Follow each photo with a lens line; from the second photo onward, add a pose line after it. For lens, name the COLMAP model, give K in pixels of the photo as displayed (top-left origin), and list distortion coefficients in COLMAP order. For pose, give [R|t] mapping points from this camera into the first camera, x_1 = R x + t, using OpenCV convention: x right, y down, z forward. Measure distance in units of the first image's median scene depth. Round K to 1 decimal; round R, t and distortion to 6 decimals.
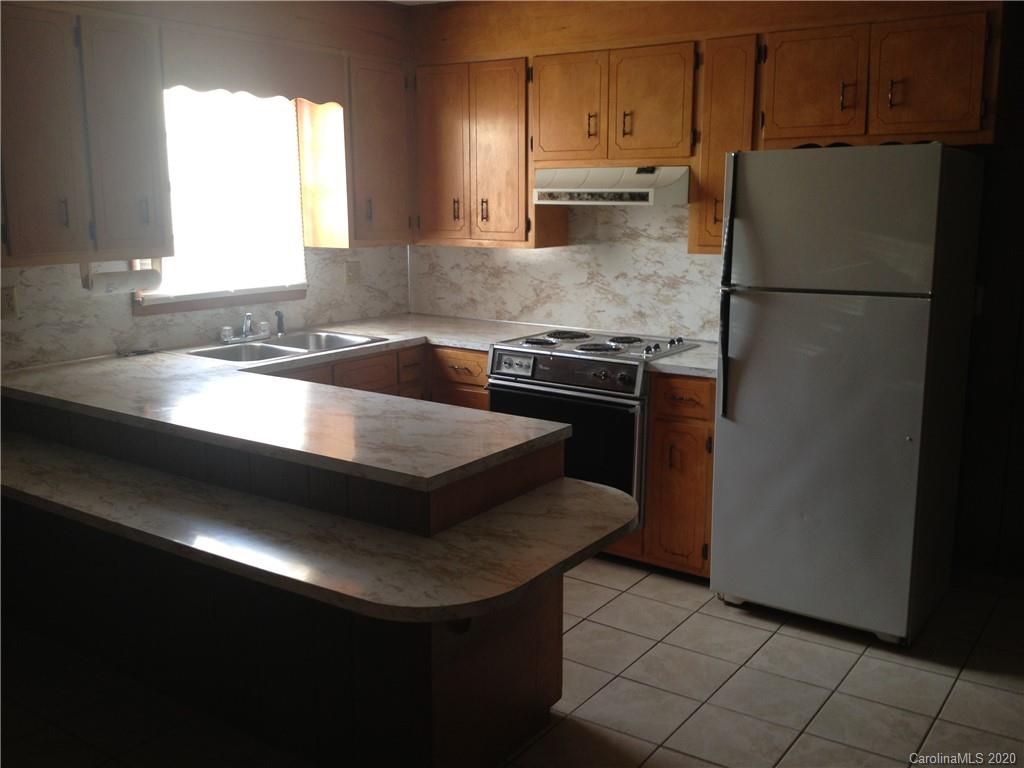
lens RADIAL K [[985.6, 0, 512.0], [0, 985.6, 384.0], [0, 0, 1]] dist [0.047320, -0.018392]
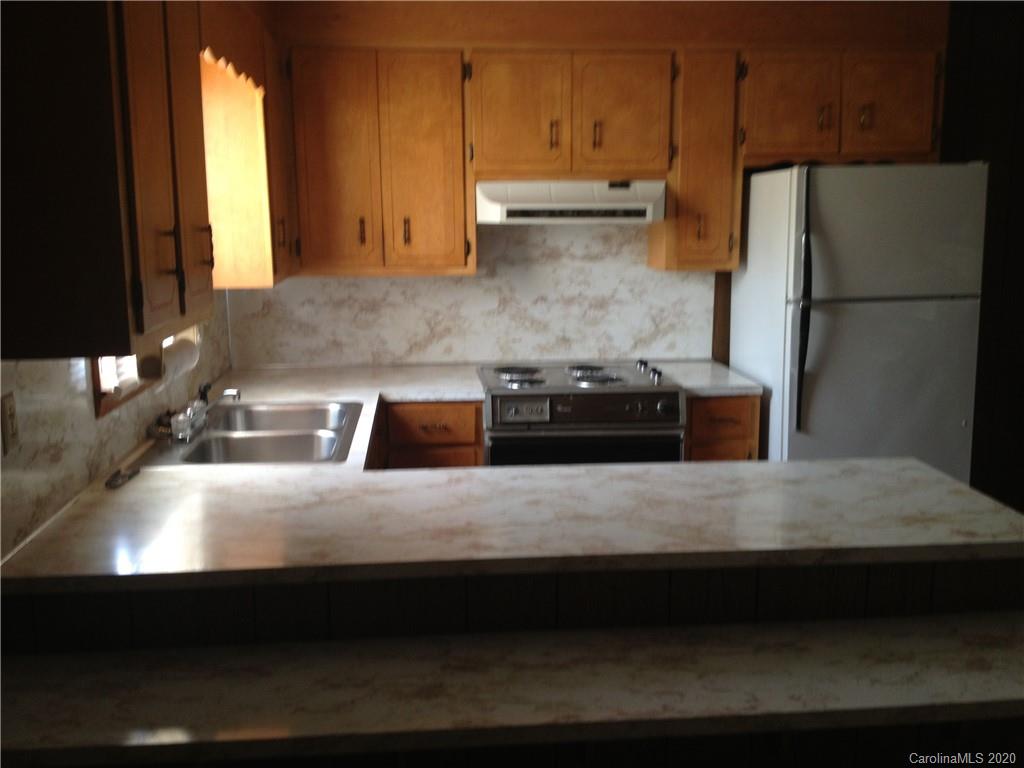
lens RADIAL K [[985.6, 0, 512.0], [0, 985.6, 384.0], [0, 0, 1]] dist [0.047320, -0.018392]
pose [[0.763785, -0.120406, 0.634141, -0.519732], [0.129755, 0.991033, 0.031887, -0.067974], [-0.632294, 0.057928, 0.772560, 0.331070]]
